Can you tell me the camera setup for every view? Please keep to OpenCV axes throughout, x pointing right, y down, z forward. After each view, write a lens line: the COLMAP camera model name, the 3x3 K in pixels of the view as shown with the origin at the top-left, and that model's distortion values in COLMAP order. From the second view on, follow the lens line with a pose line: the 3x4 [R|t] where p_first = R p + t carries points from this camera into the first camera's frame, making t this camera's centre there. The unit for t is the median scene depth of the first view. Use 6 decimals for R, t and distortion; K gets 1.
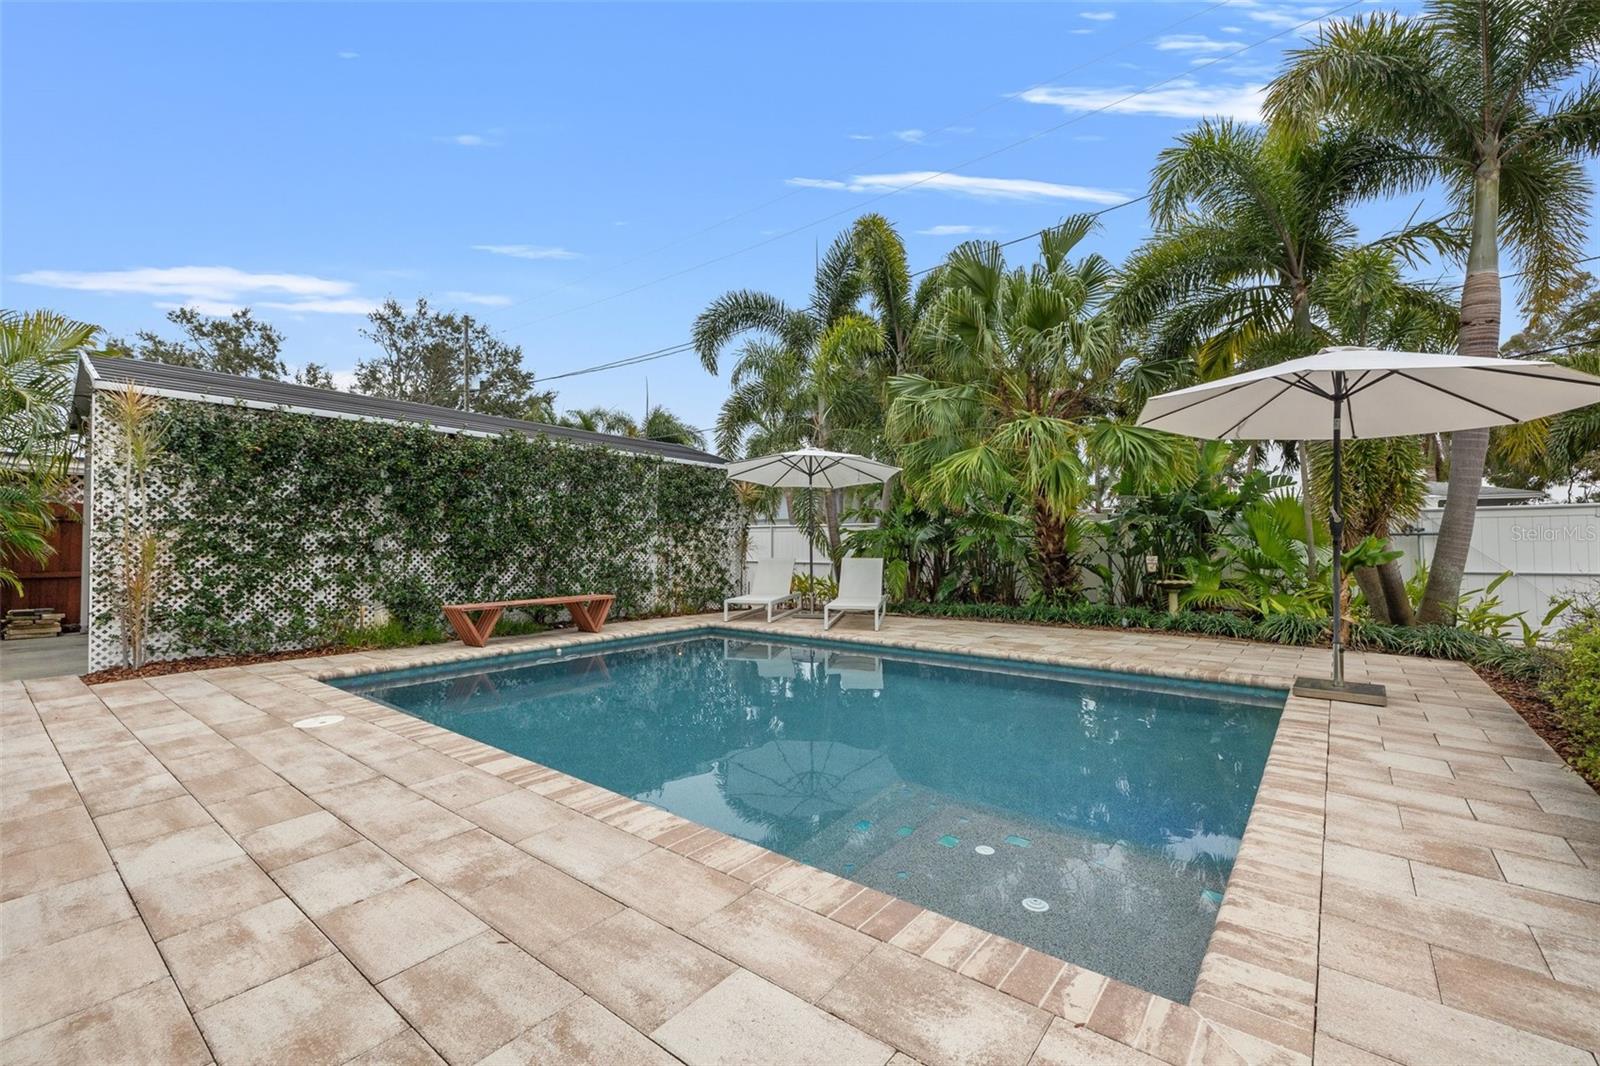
lens RADIAL K [[671.7, 0, 796.8], [0, 671.7, 527.5], [0, 0, 1]] dist [-0.001679, -0.000018]
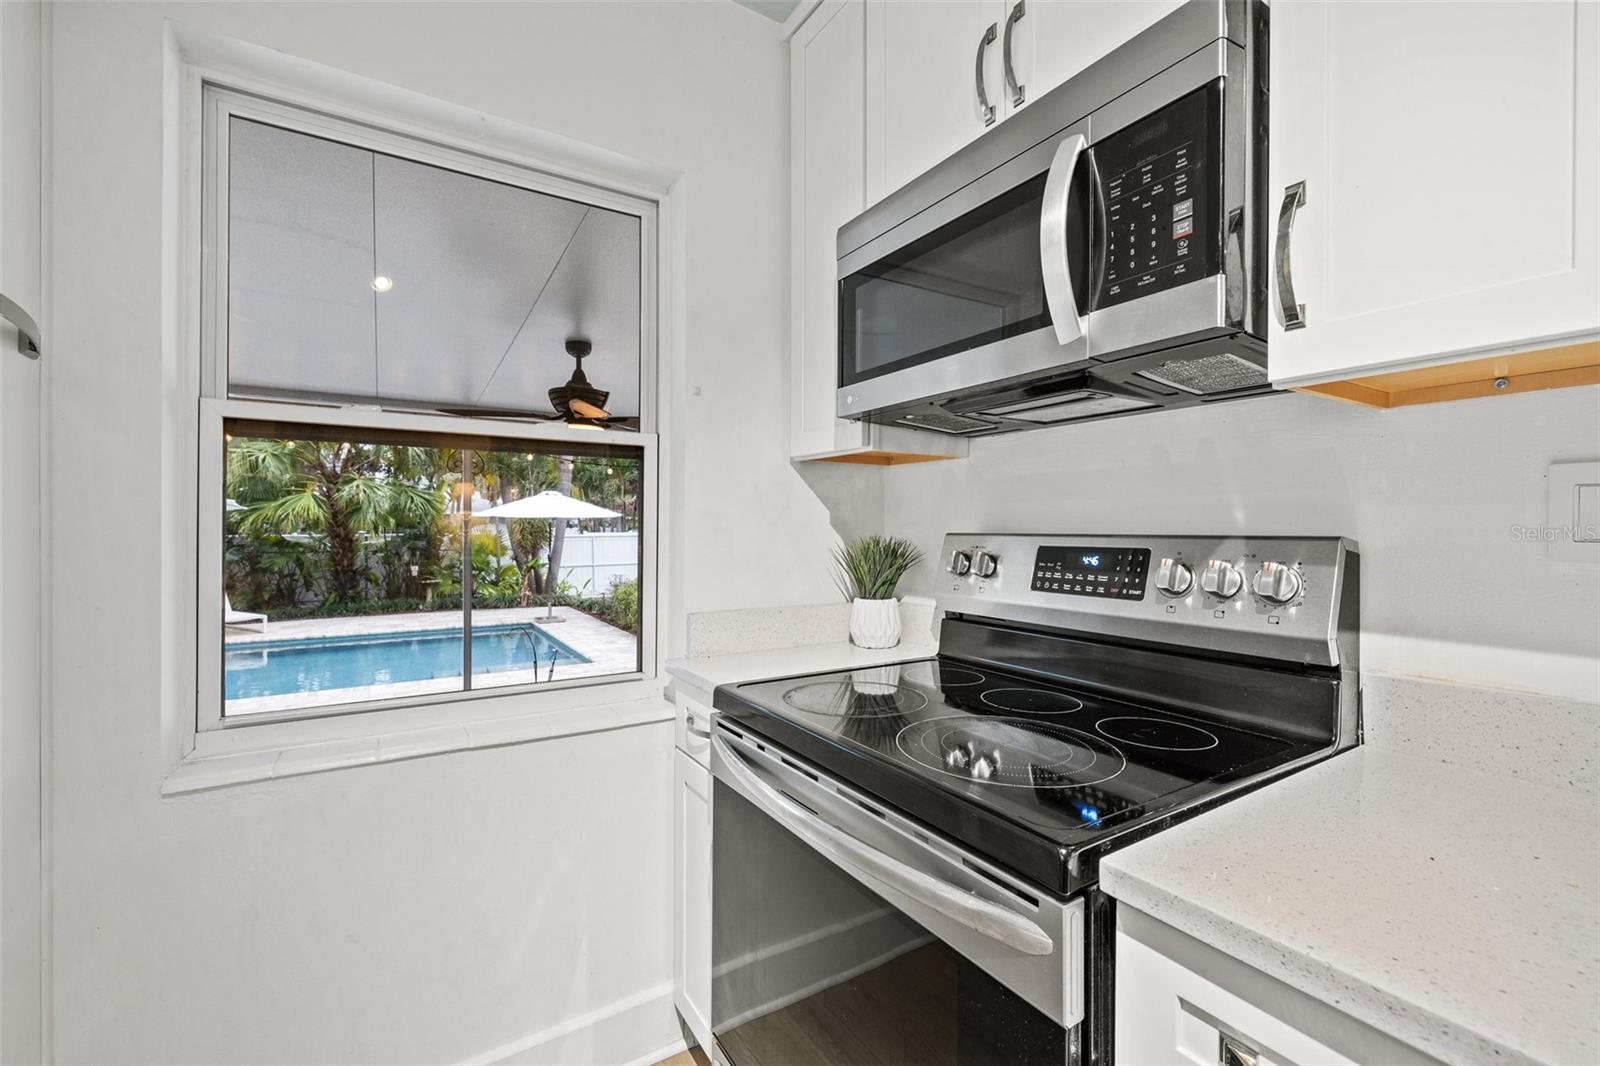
lens RADIAL K [[671.7, 0, 795.6], [0, 671.7, 525.9], [0, 0, 1]] dist [-0.001679, -0.000018]
pose [[0.333713, 0.000250, 0.942675, -0.704983], [-0.034589, 0.999330, 0.011979, -0.105630], [-0.942040, -0.036604, 0.333498, -0.429323]]
